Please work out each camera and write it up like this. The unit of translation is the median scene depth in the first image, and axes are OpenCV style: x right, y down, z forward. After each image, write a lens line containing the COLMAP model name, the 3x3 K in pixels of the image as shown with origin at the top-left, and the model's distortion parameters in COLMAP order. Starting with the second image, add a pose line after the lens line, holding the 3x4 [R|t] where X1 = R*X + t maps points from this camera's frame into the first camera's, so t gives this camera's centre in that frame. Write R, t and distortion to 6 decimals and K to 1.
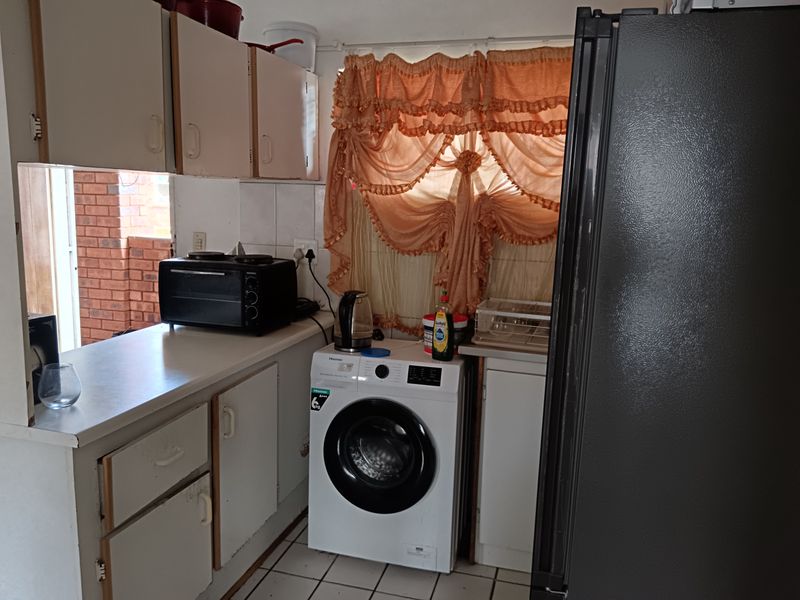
lens RADIAL K [[618.9, 0, 400.0], [0, 618.9, 300.0], [0, 0, 1]] dist [0.002456, -0.011198]
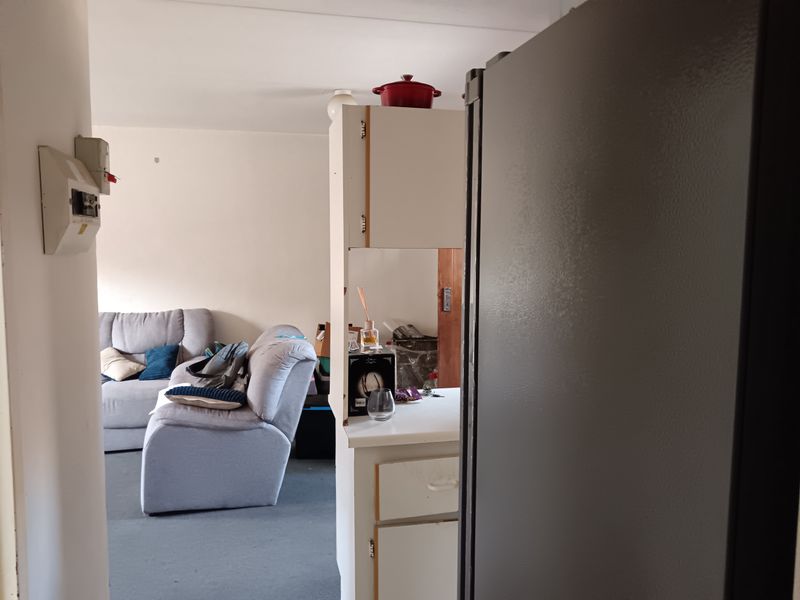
lens RADIAL K [[618.9, 0, 400.0], [0, 618.9, 300.0], [0, 0, 1]] dist [0.002456, -0.011198]
pose [[0.473324, 0.051487, -0.879382, 0.685346], [-0.134191, 0.990854, -0.014215, -0.080955], [0.870607, 0.124733, 0.475904, 0.356185]]
